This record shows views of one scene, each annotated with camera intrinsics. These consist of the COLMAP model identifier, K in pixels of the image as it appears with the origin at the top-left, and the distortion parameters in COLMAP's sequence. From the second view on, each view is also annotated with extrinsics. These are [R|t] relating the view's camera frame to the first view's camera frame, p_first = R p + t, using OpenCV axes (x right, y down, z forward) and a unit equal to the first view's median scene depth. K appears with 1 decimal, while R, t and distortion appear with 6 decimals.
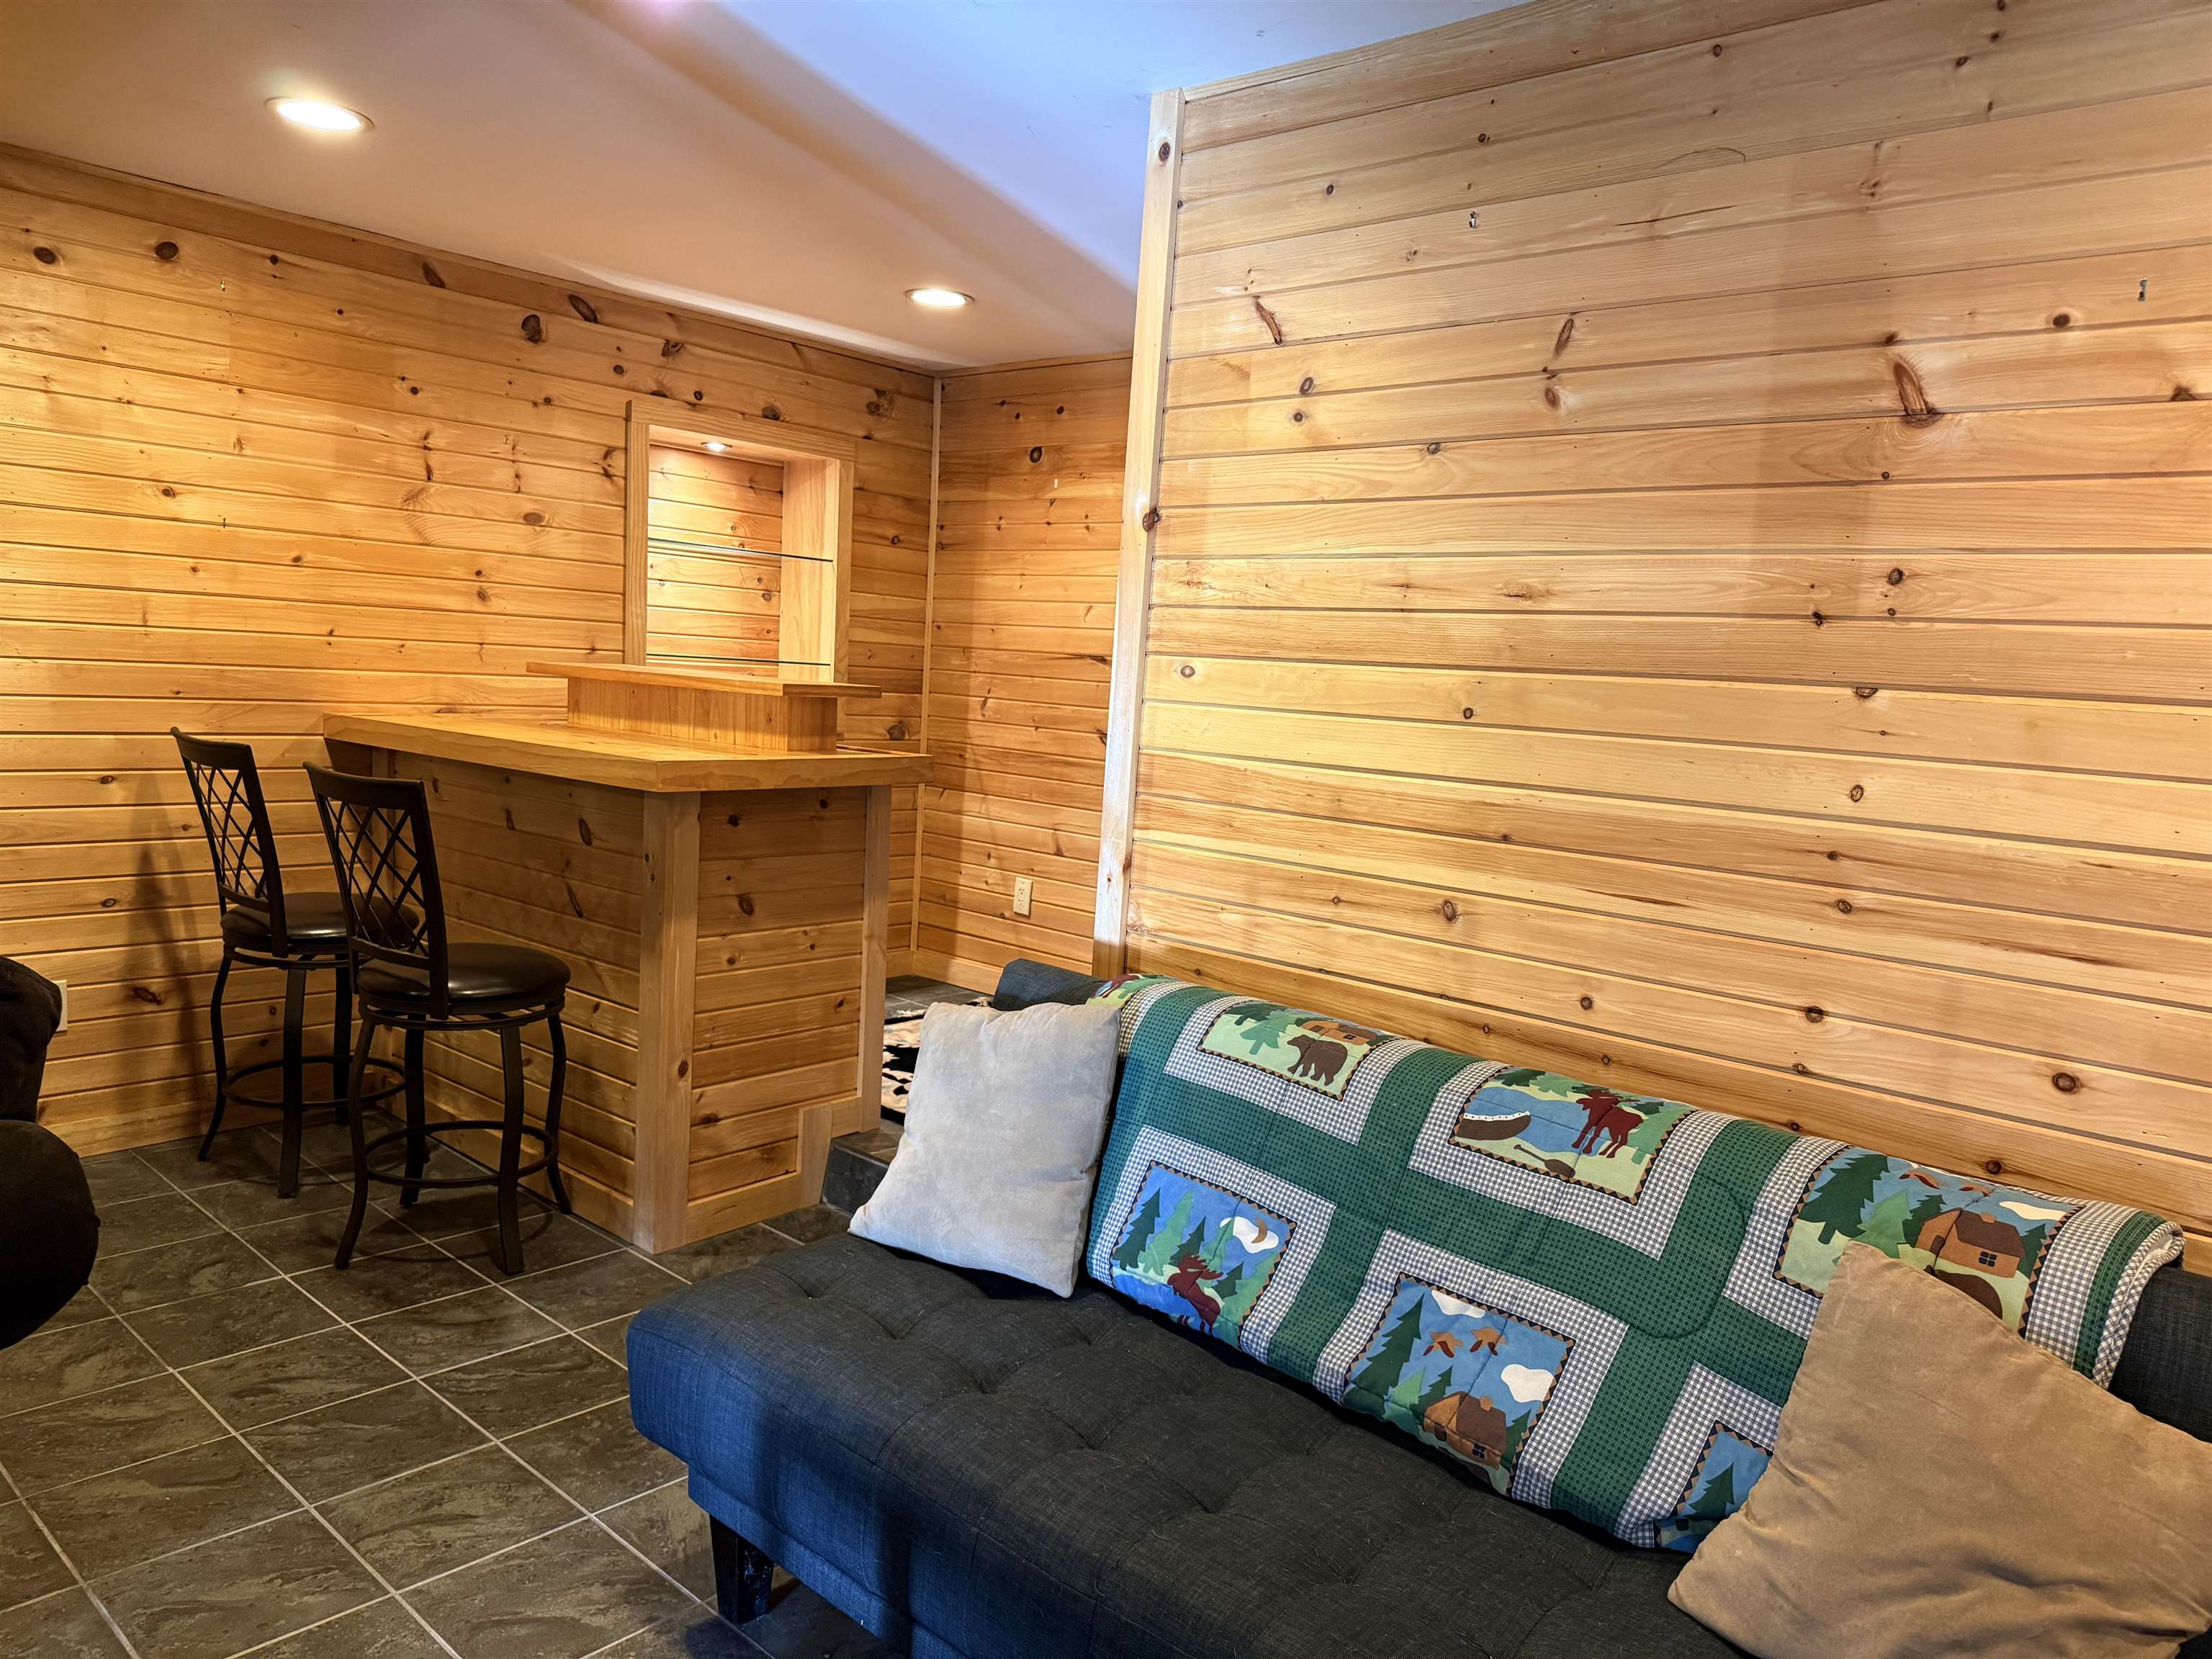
lens RADIAL K [[1532.7, 0, 1104.8], [0, 1532.7, 847.2], [0, 0, 1]] dist [0.091850, -0.127723]
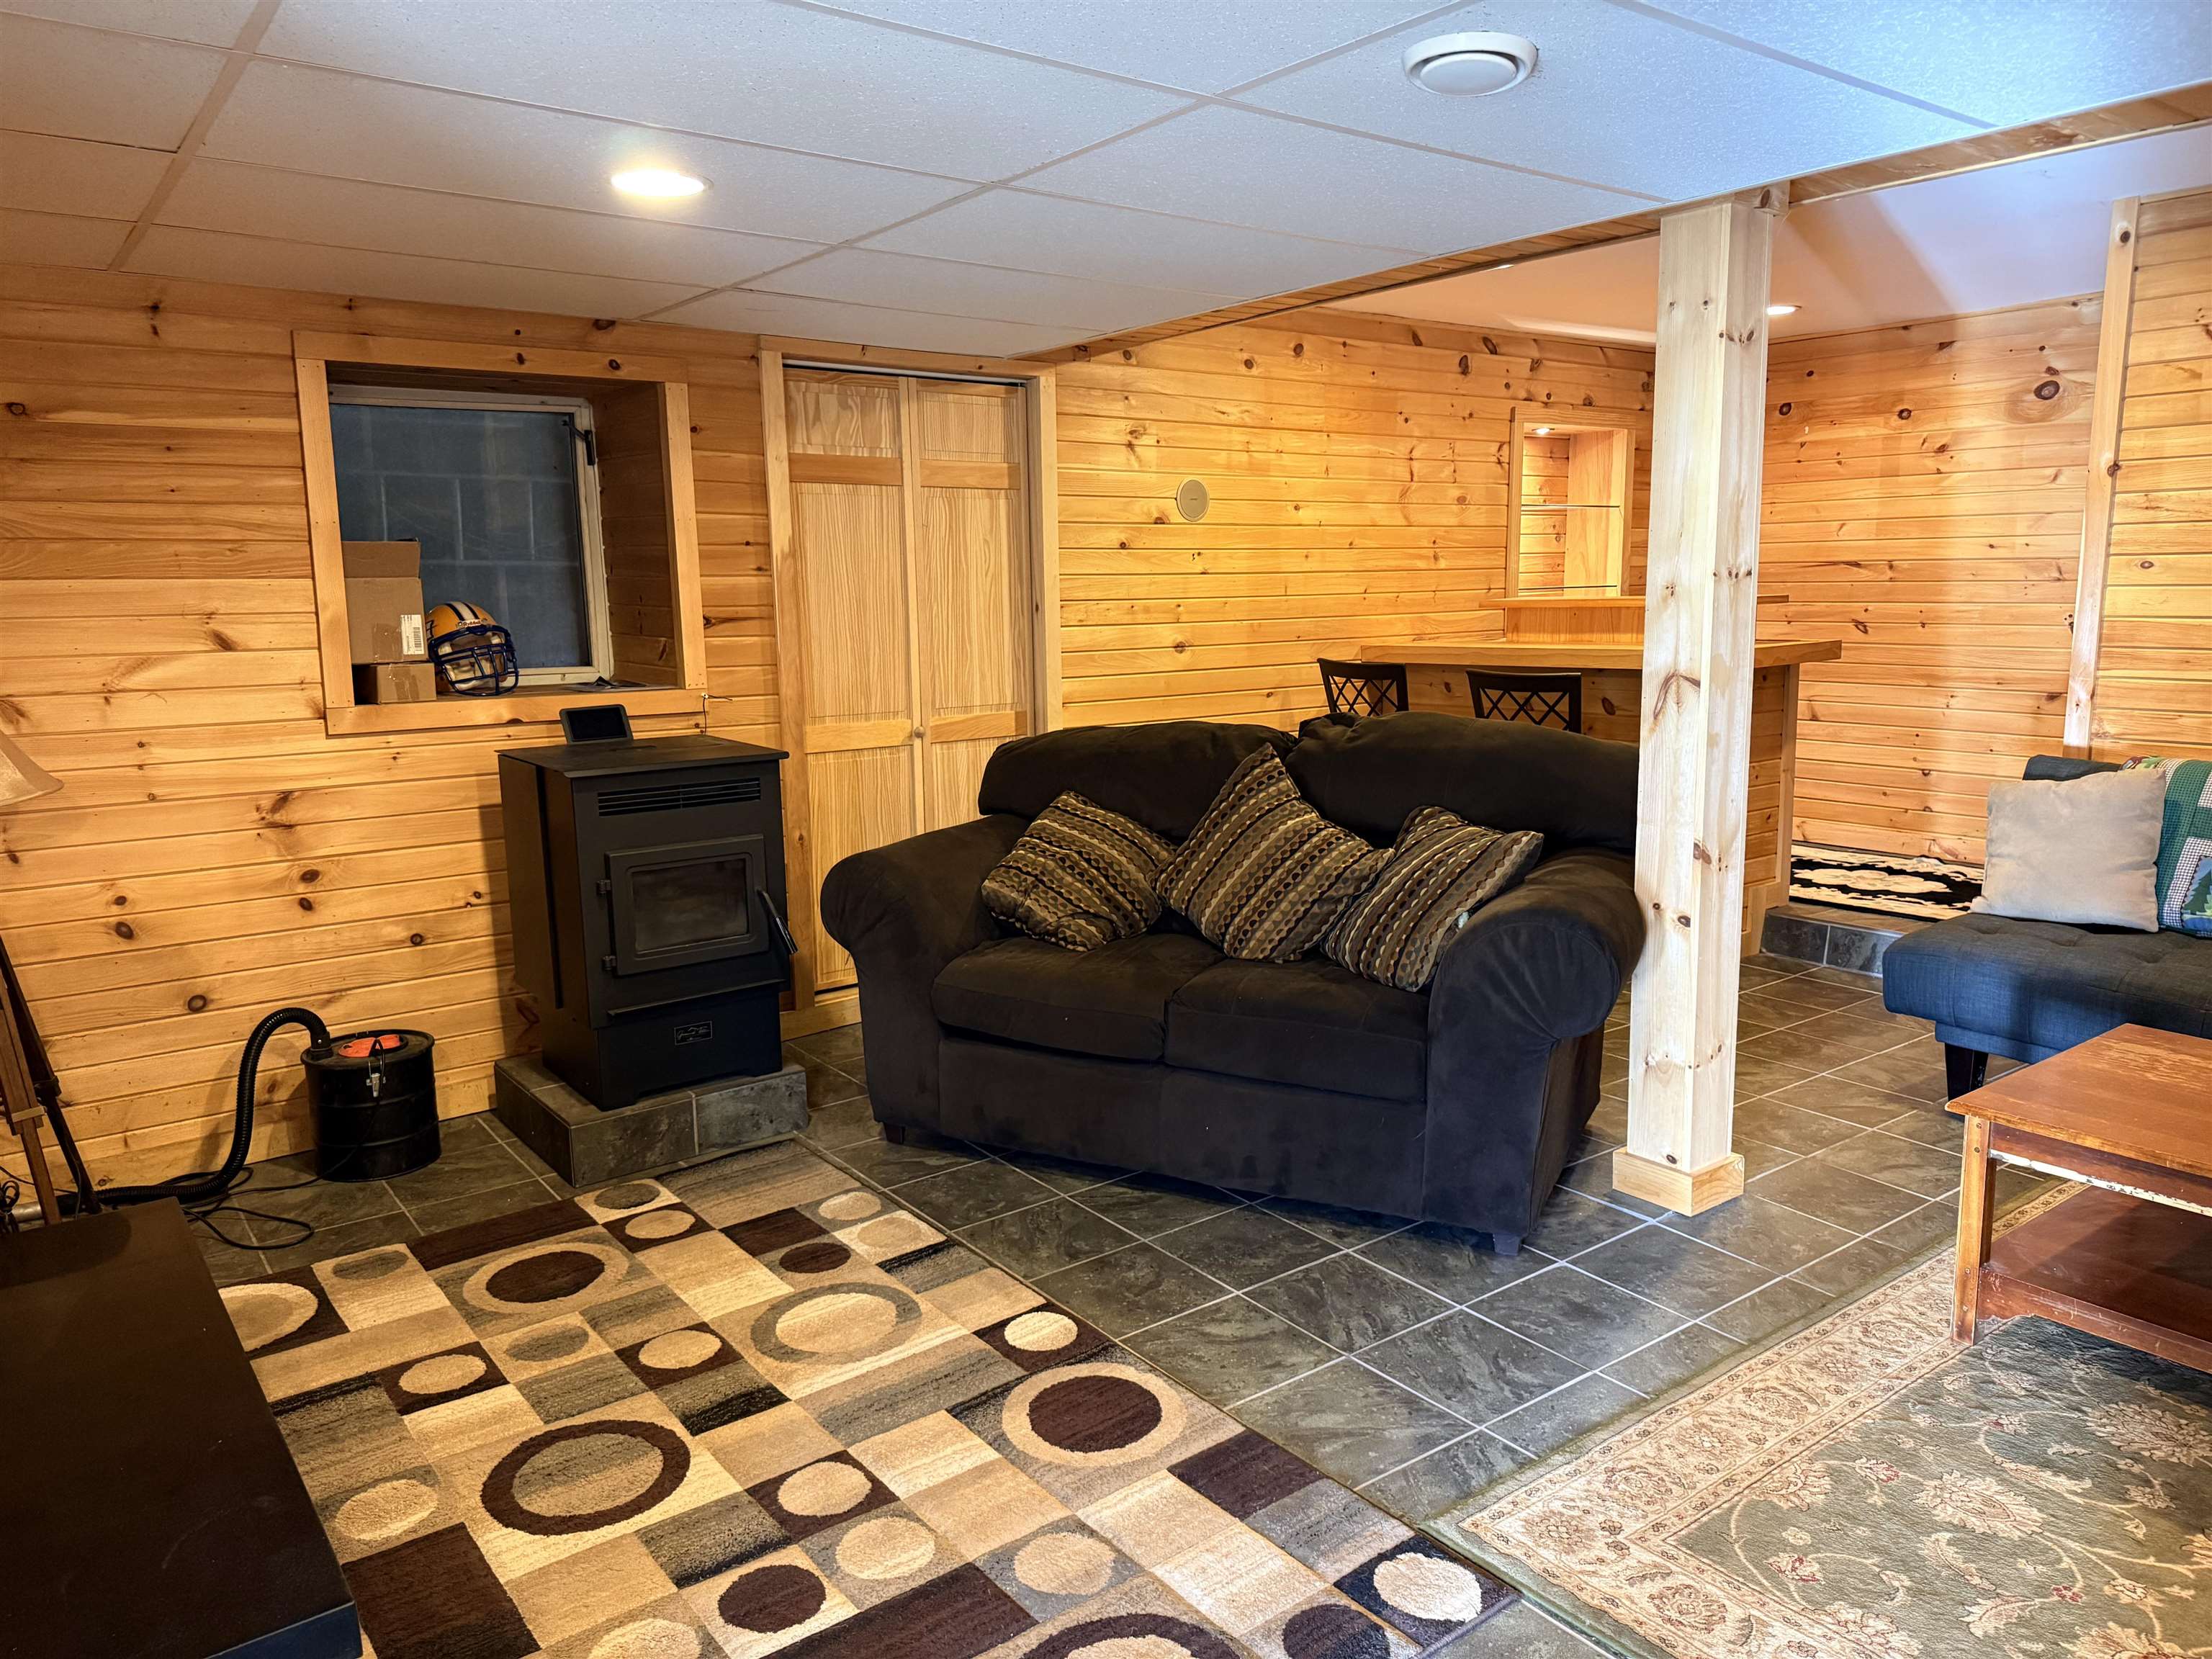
lens RADIAL K [[1558.5, 0, 1139.8], [0, 1558.5, 834.2], [0, 0, 1]] dist [0.069198, -0.073086]
pose [[0.980479, -0.046574, -0.191029, -0.470064], [0.053882, 0.997994, 0.033239, 0.035806], [0.189098, -0.042884, 0.981021, -0.562440]]
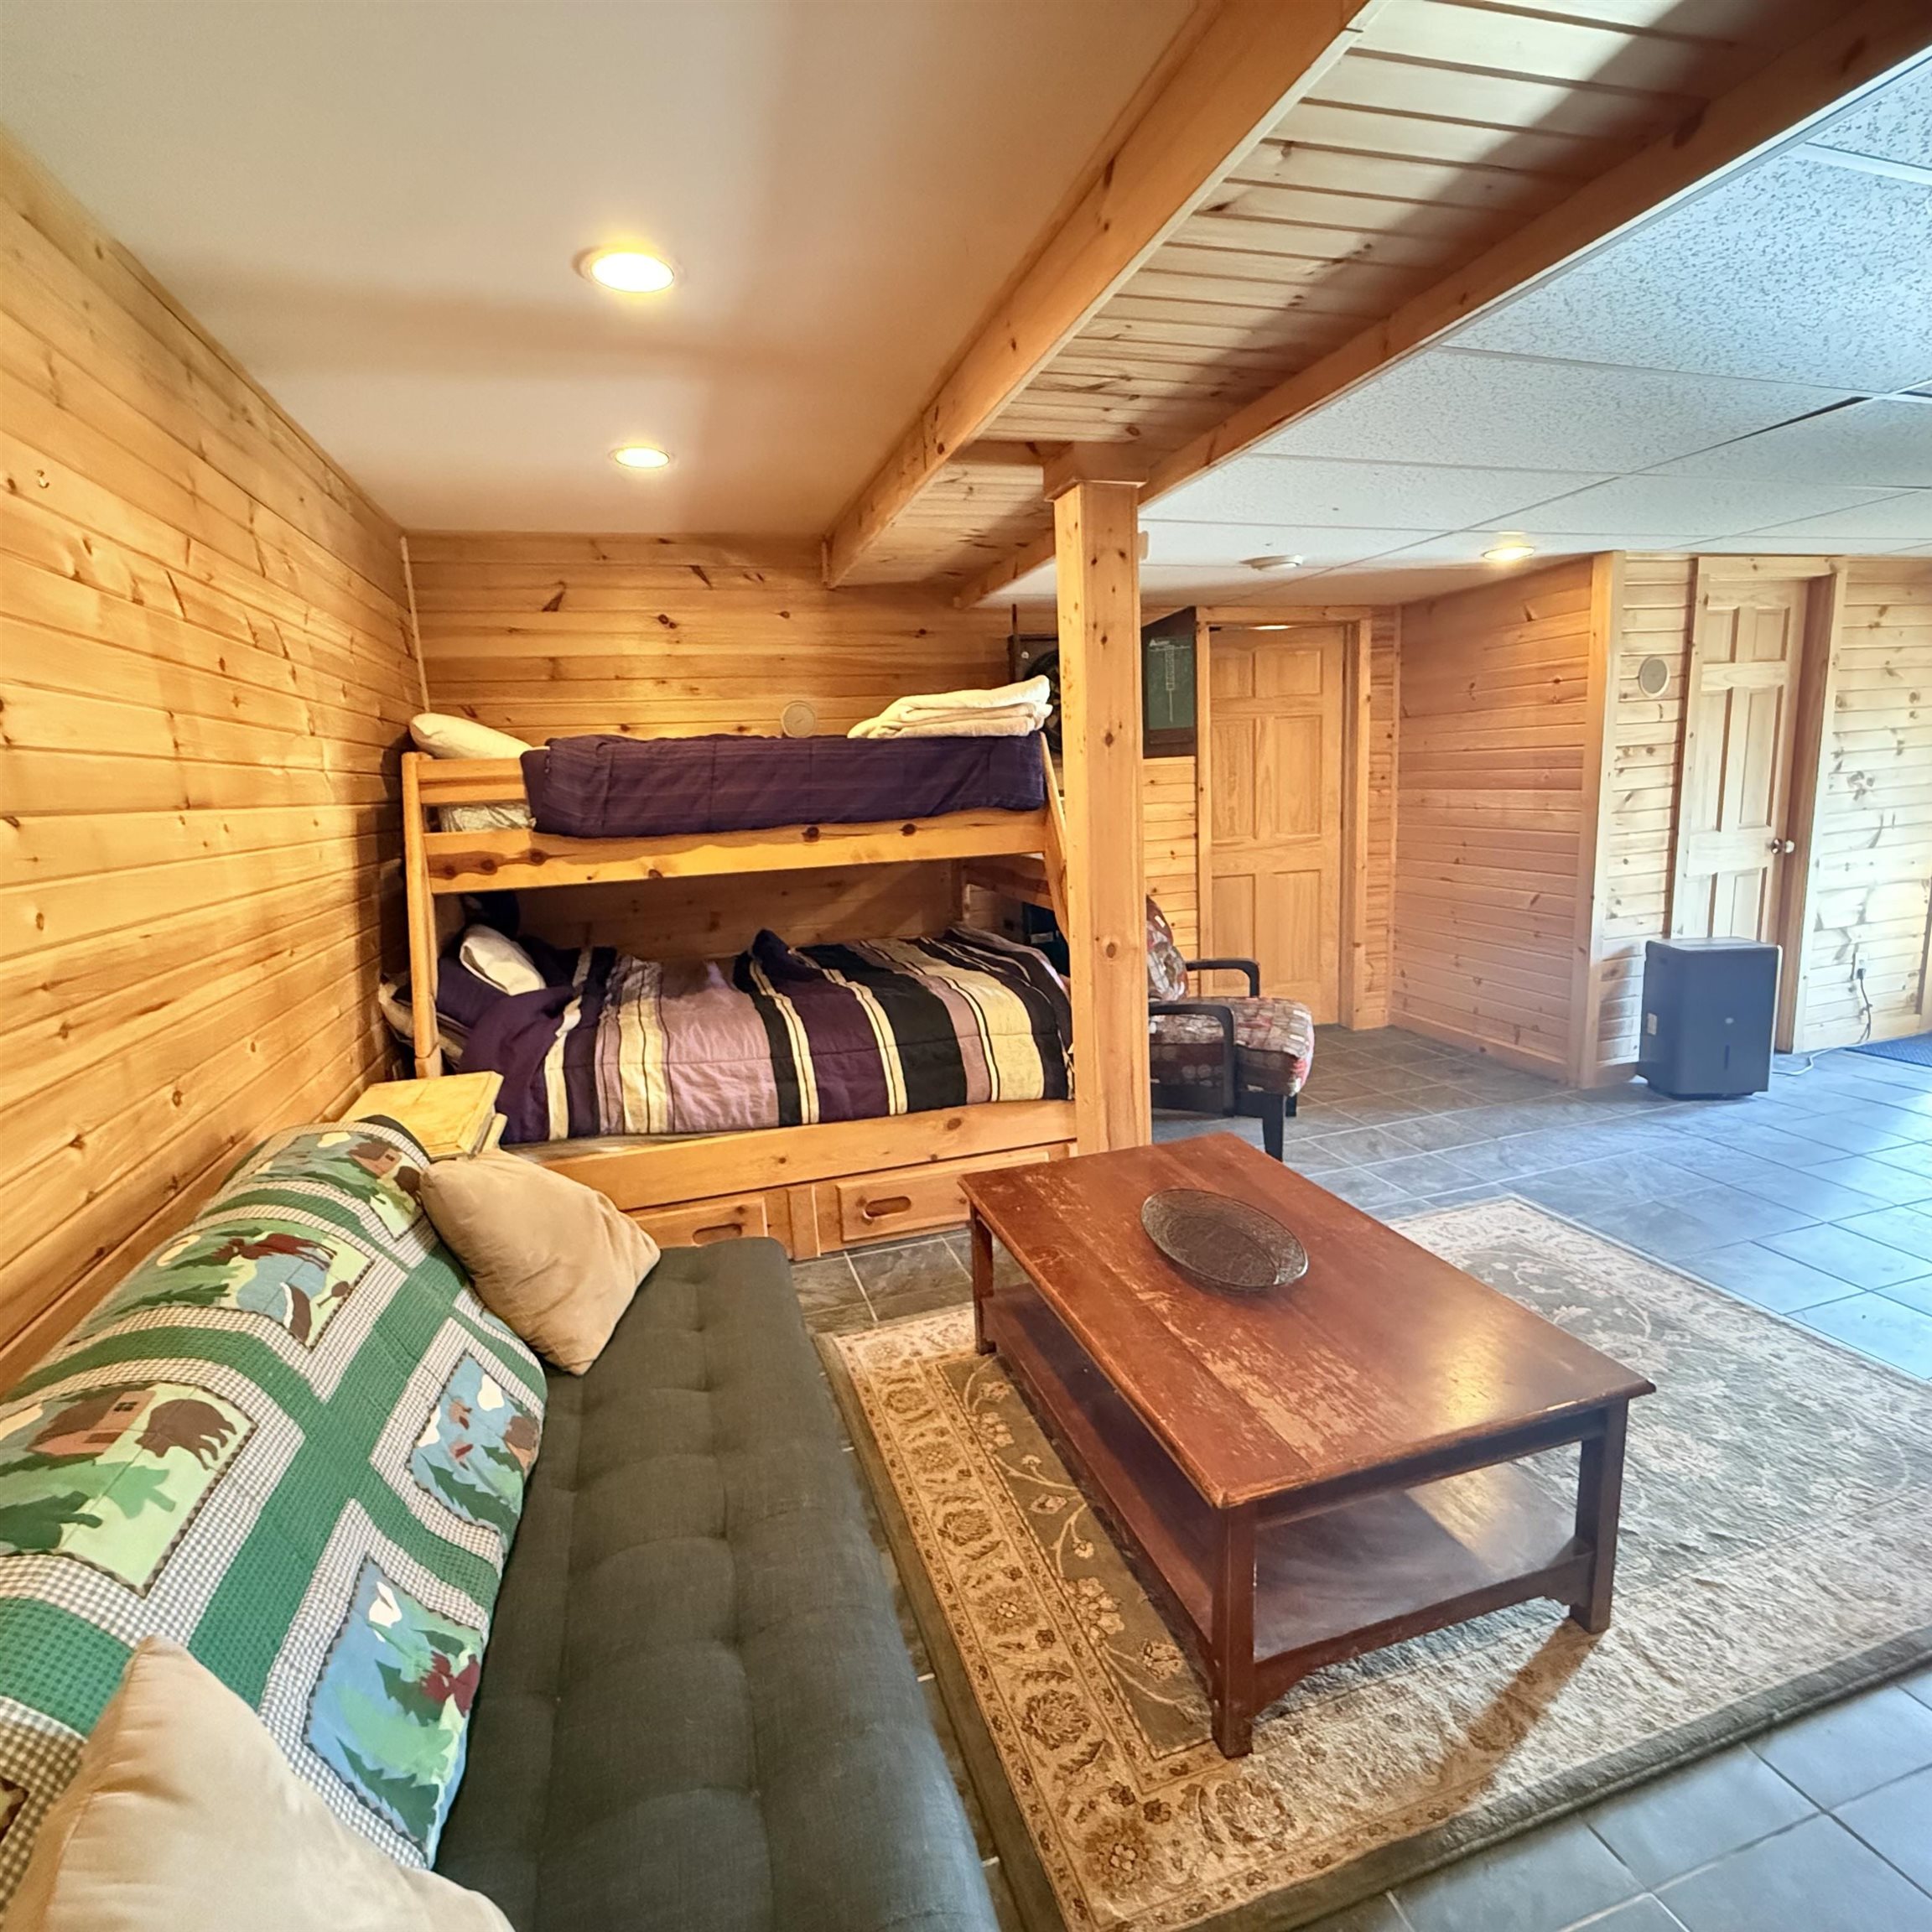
lens RADIAL K [[1030.2, 0, 964.6], [0, 1030.2, 963.4], [0, 0, 1]] dist [0.000261, 0.000150]
pose [[-0.861181, -0.110932, 0.496046, -0.194866], [0.055523, 0.949525, 0.308738, -0.095962], [-0.505257, 0.293421, -0.811554, 0.658347]]
